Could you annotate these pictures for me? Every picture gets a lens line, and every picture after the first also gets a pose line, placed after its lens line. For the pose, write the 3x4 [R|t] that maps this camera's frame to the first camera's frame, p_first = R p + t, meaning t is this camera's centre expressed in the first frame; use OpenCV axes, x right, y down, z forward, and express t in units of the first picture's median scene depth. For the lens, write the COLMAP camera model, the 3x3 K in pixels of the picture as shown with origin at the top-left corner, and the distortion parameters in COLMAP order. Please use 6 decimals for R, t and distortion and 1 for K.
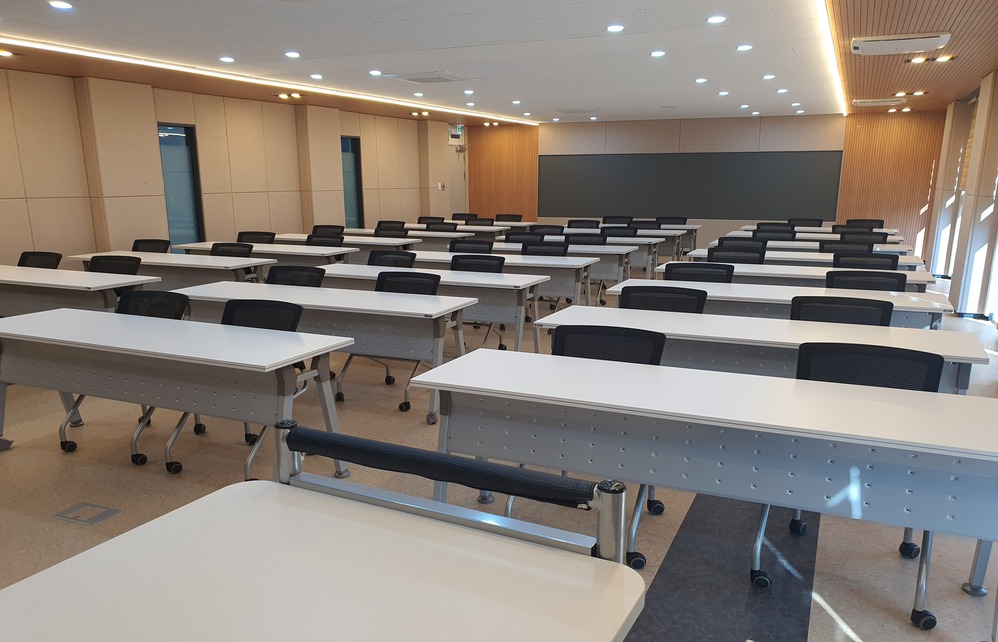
lens RADIAL K [[755.7, 0, 489.9], [0, 755.7, 326.6], [0, 0, 1]] dist [0.026543, -0.036703]
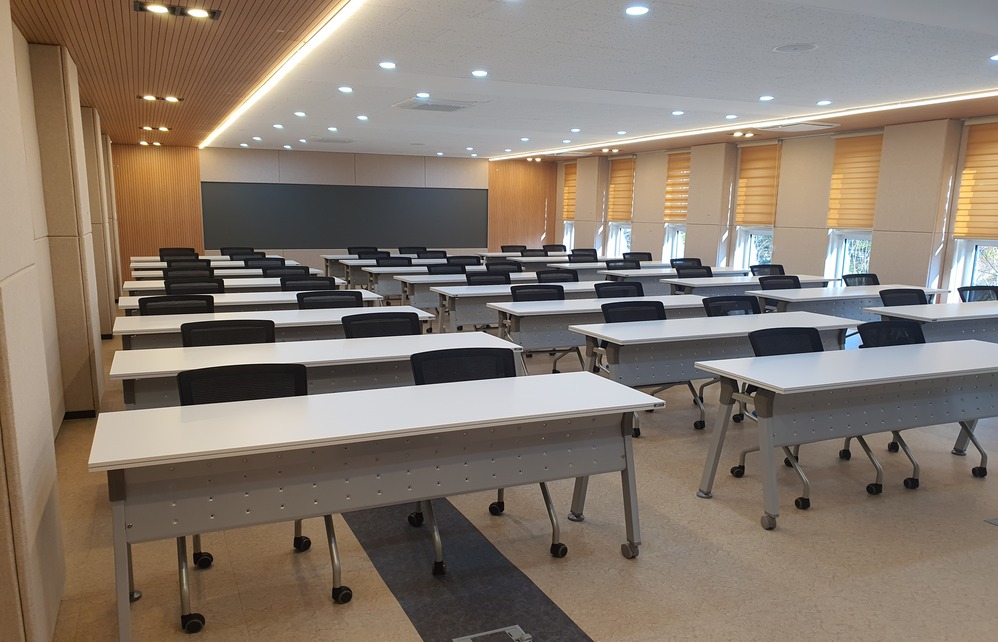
lens RADIAL K [[755.7, 0, 465.7], [0, 755.7, 342.9], [0, 0, 1]] dist [0.026543, -0.036703]
pose [[0.680410, -0.117750, 0.723310, -0.483382], [0.129615, 0.990783, 0.039366, -0.040576], [-0.721278, 0.066967, 0.689400, 0.210790]]
